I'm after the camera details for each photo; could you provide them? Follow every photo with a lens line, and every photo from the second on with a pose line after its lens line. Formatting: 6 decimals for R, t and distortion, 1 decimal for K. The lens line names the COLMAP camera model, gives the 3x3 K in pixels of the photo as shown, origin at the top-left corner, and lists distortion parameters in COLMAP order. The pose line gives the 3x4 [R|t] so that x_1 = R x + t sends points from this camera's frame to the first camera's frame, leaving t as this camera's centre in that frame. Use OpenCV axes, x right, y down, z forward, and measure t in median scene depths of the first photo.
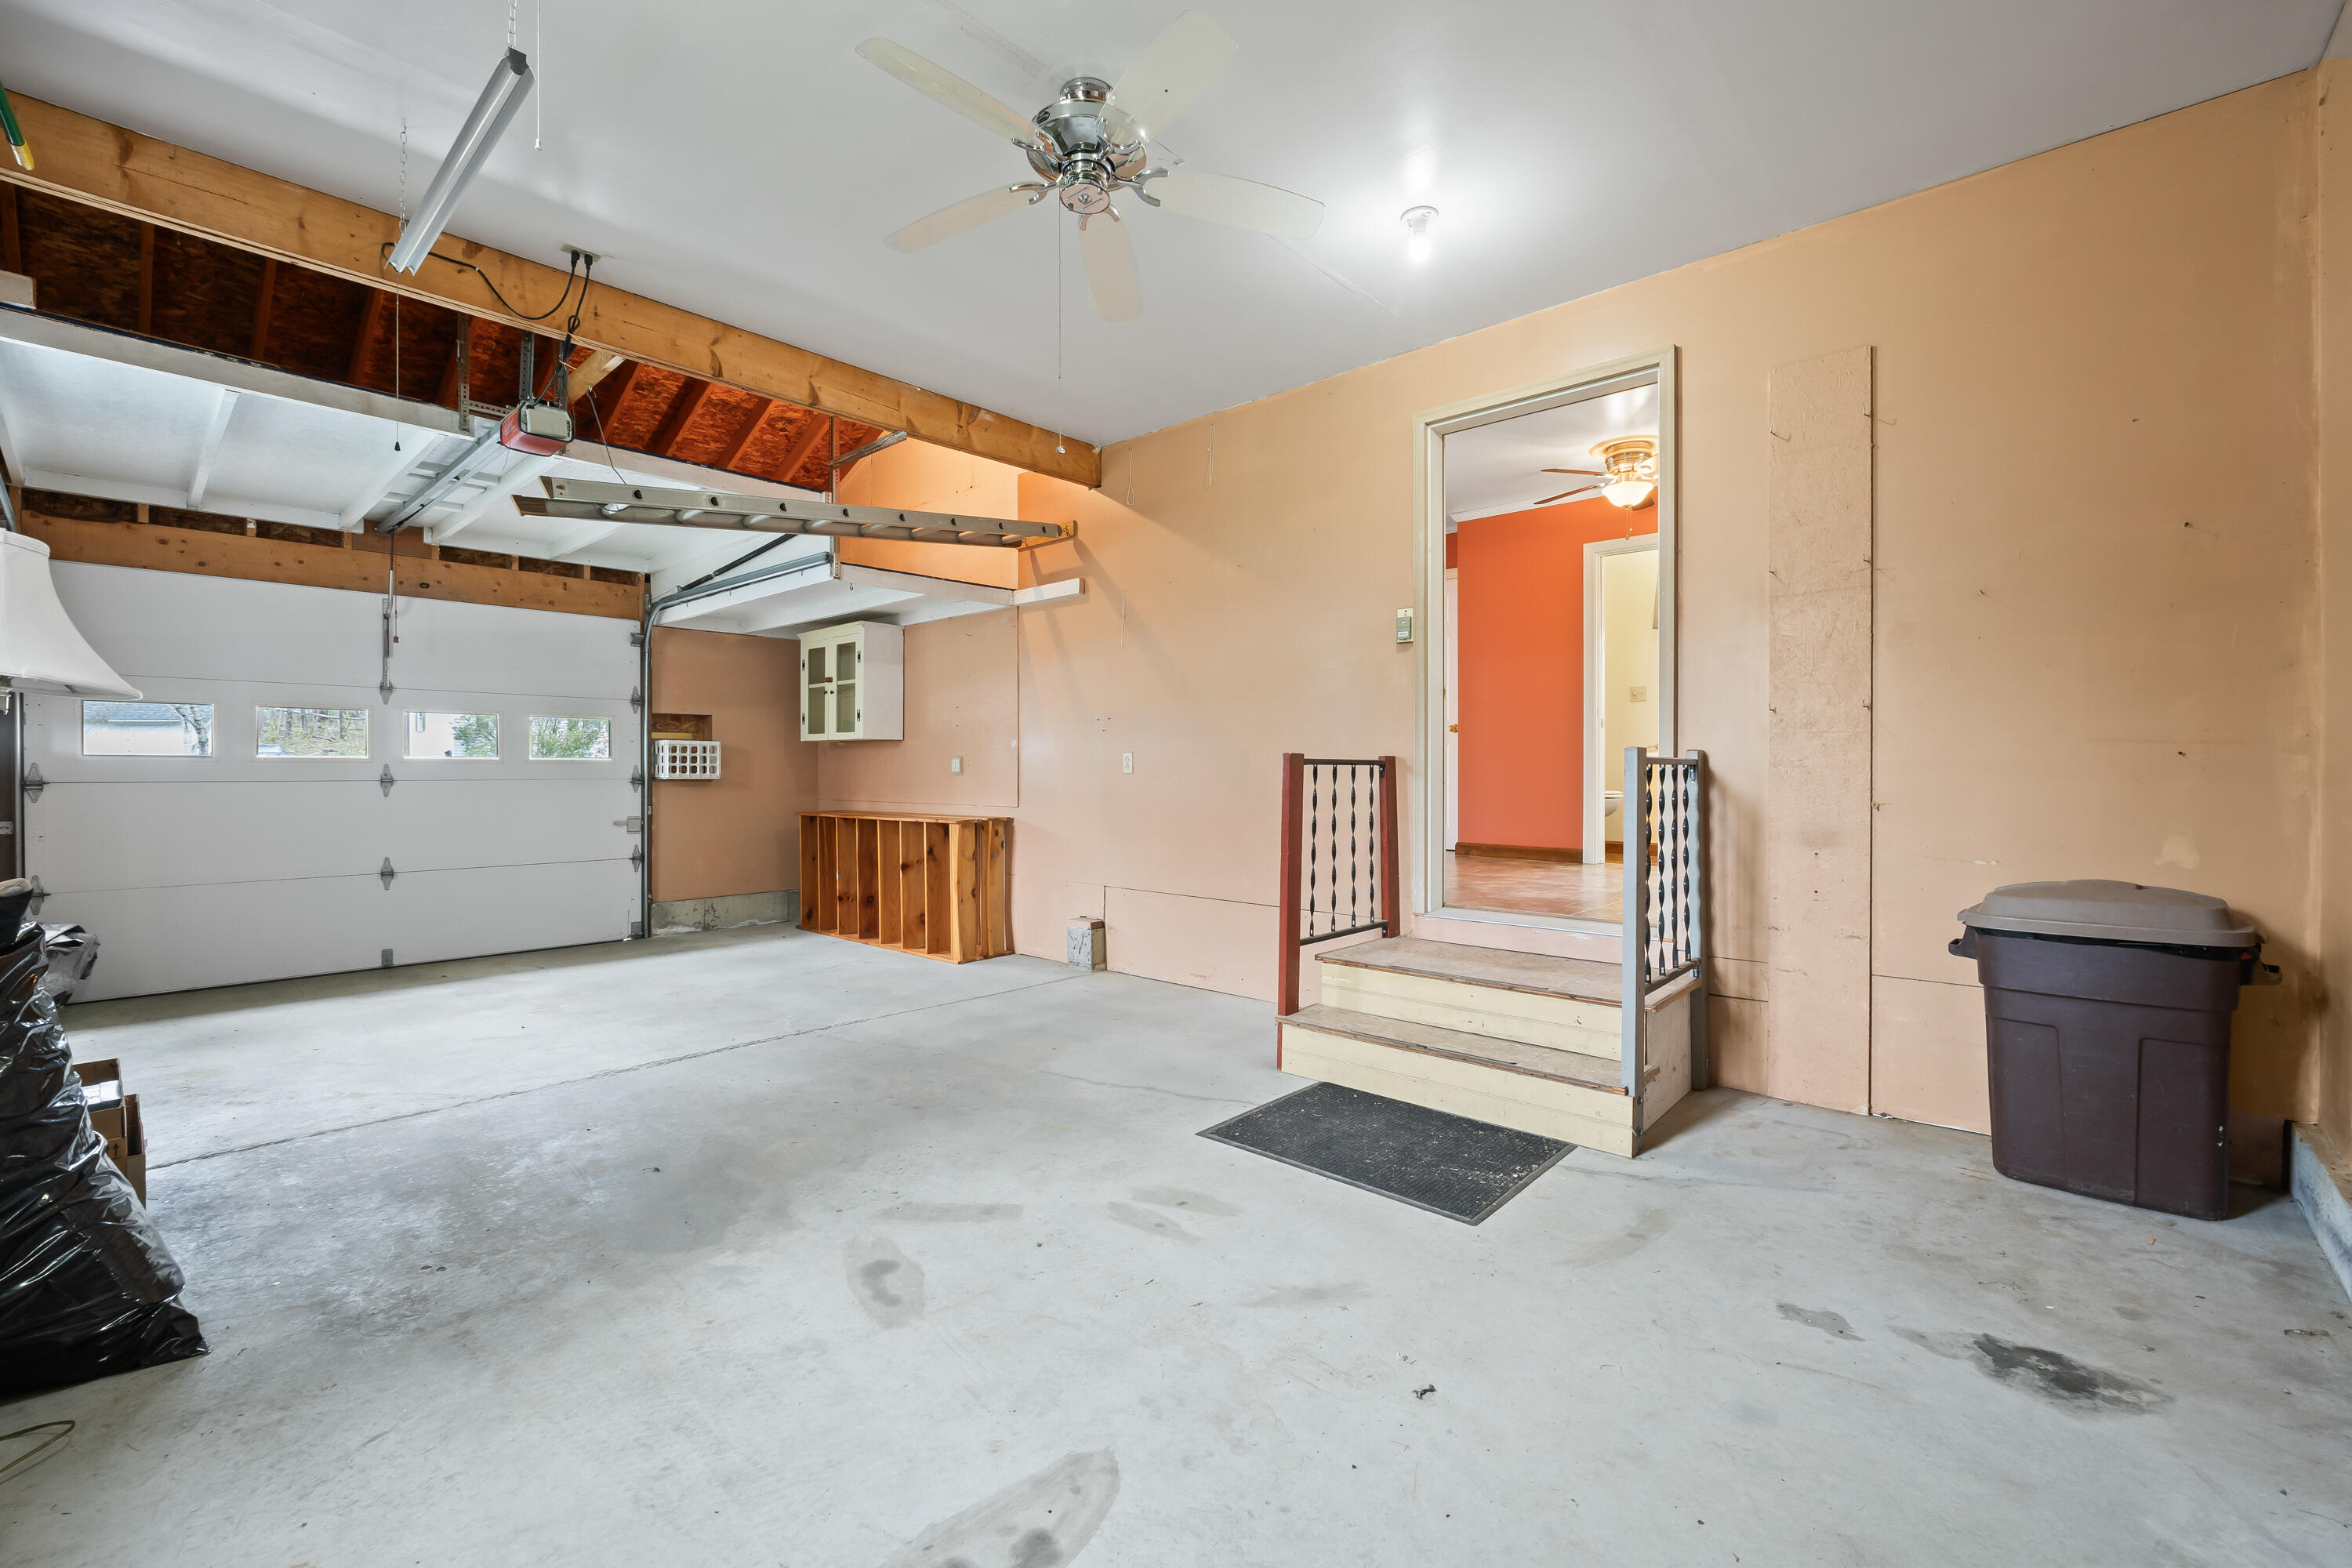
lens RADIAL K [[976.7, 0, 1176.0], [0, 976.7, 784.0], [0, 0, 1]] dist [0.000099, -0.000269]
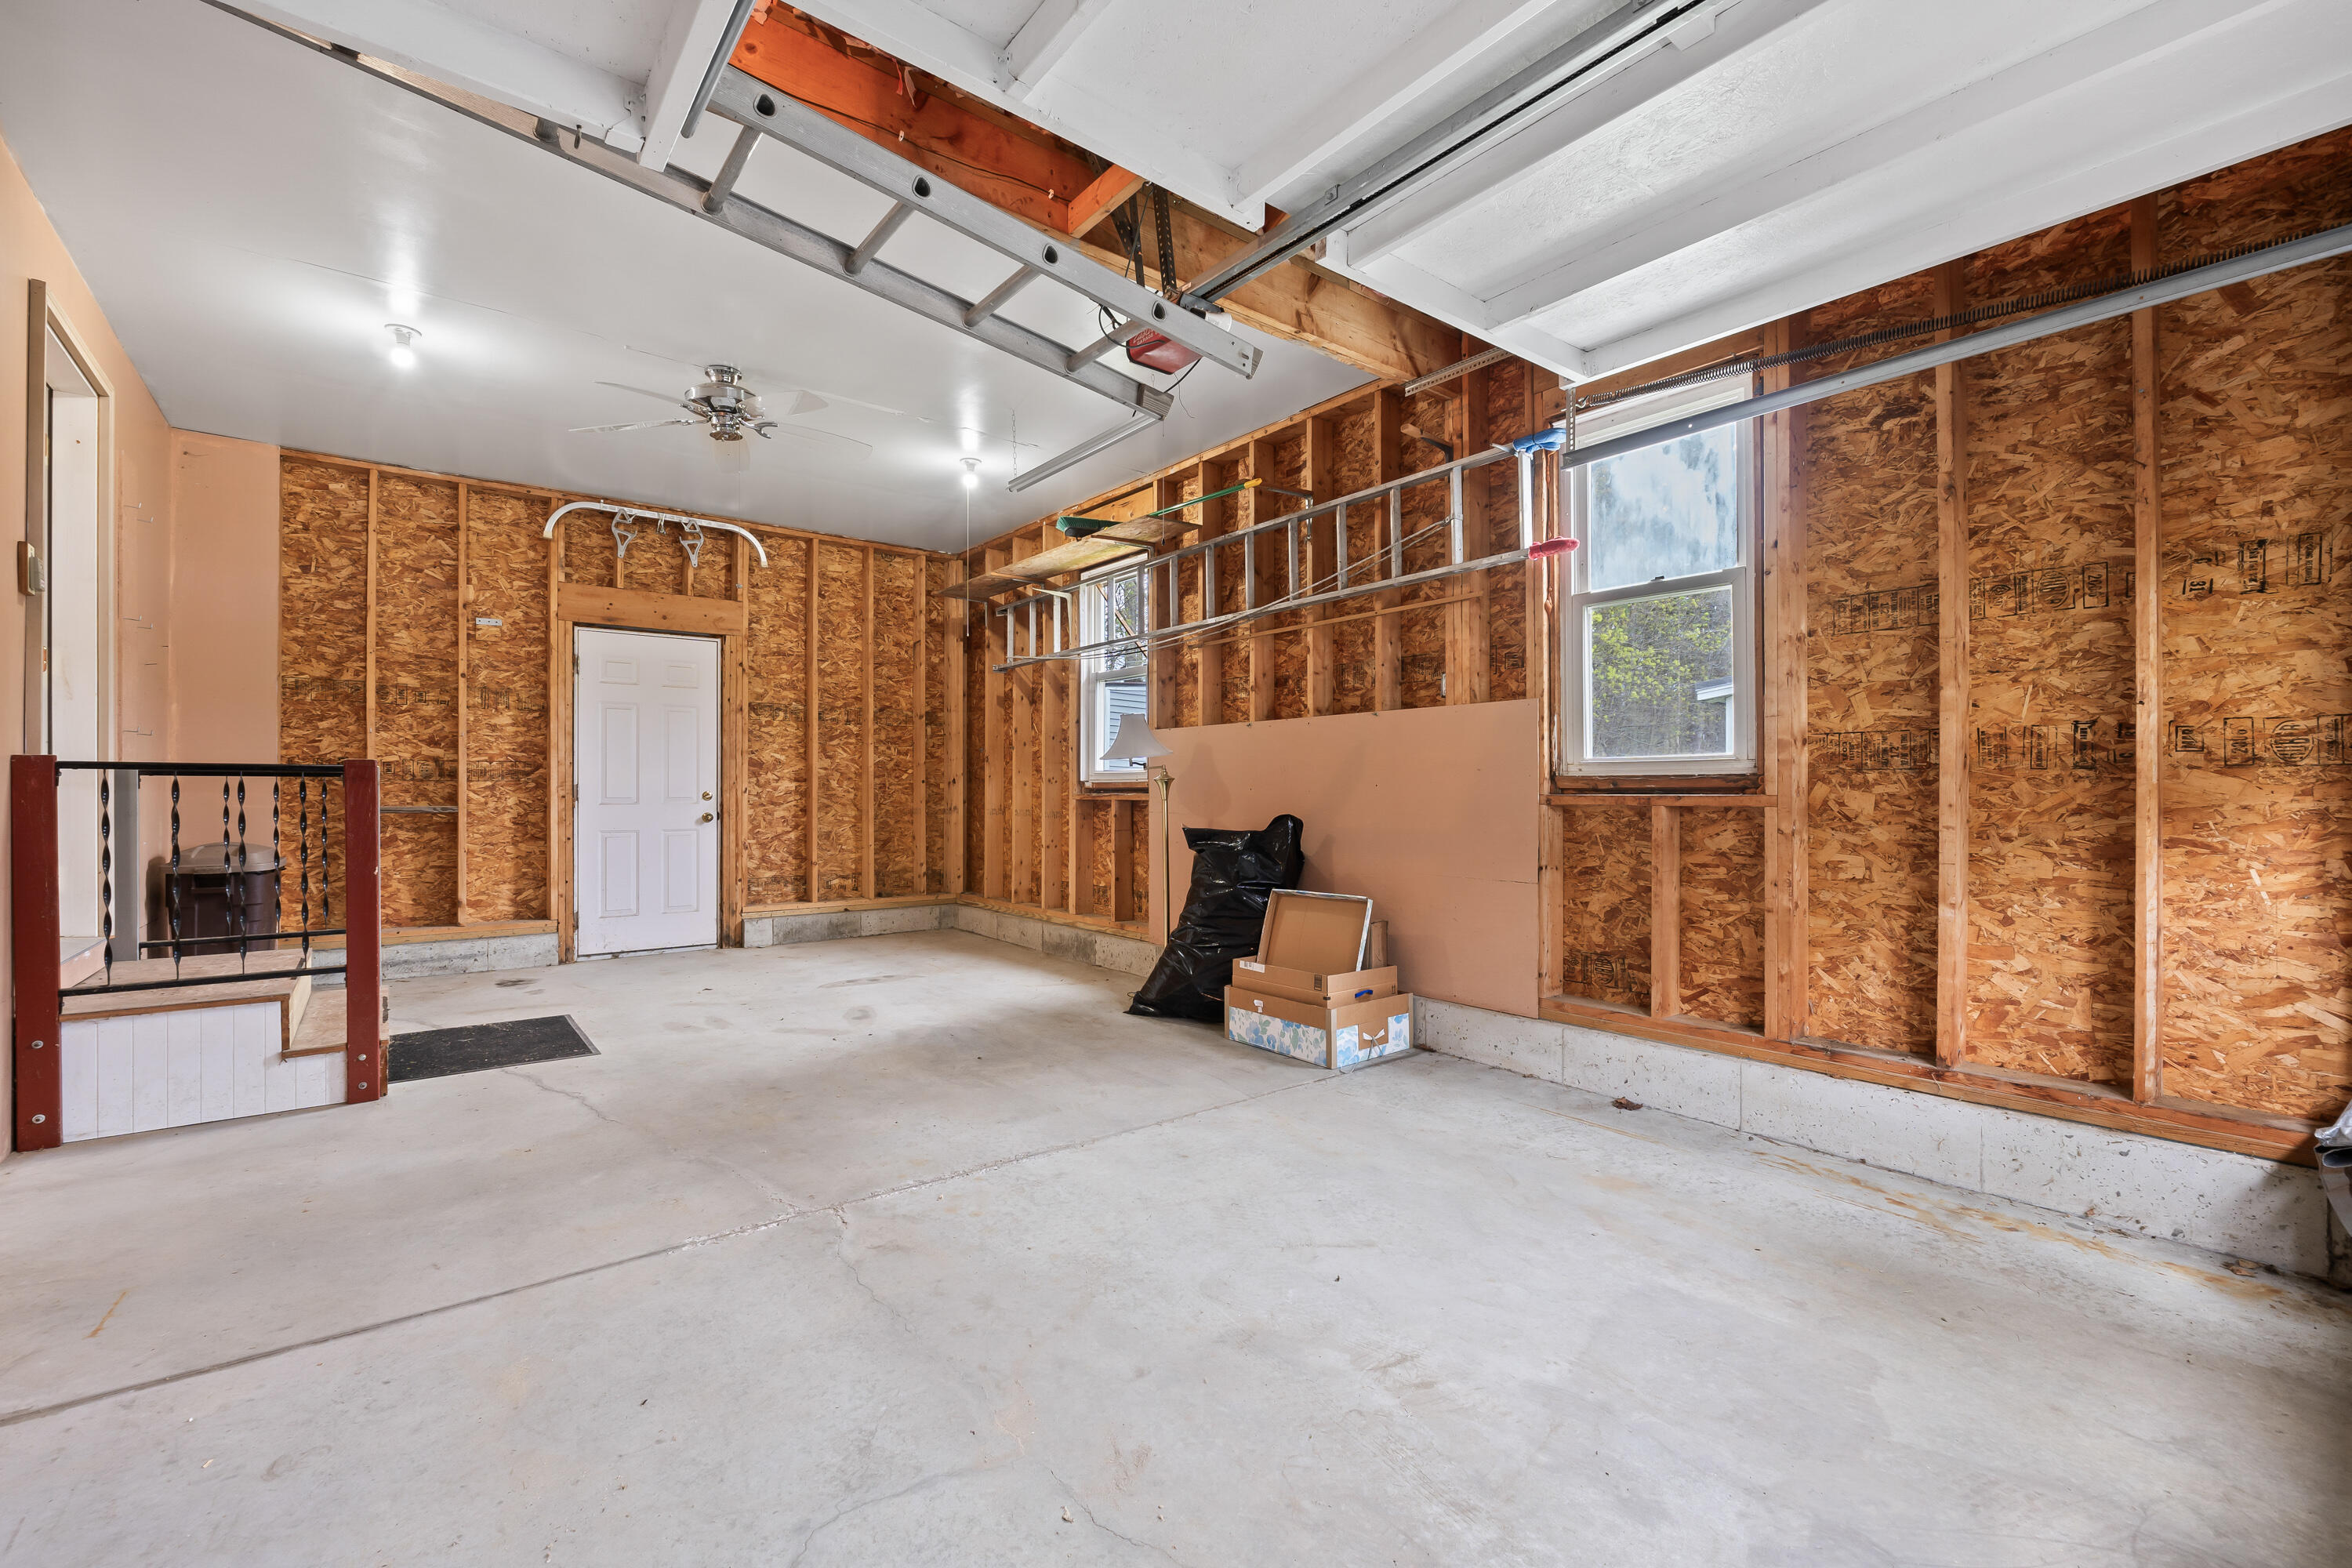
lens RADIAL K [[976.7, 0, 1176.0], [0, 976.7, 784.0], [0, 0, 1]] dist [0.000099, -0.000269]
pose [[-0.987310, 0.002174, 0.158790, -0.830795], [0.003358, 0.999969, 0.007188, -0.012206], [-0.158769, 0.007630, -0.987286, 1.883714]]
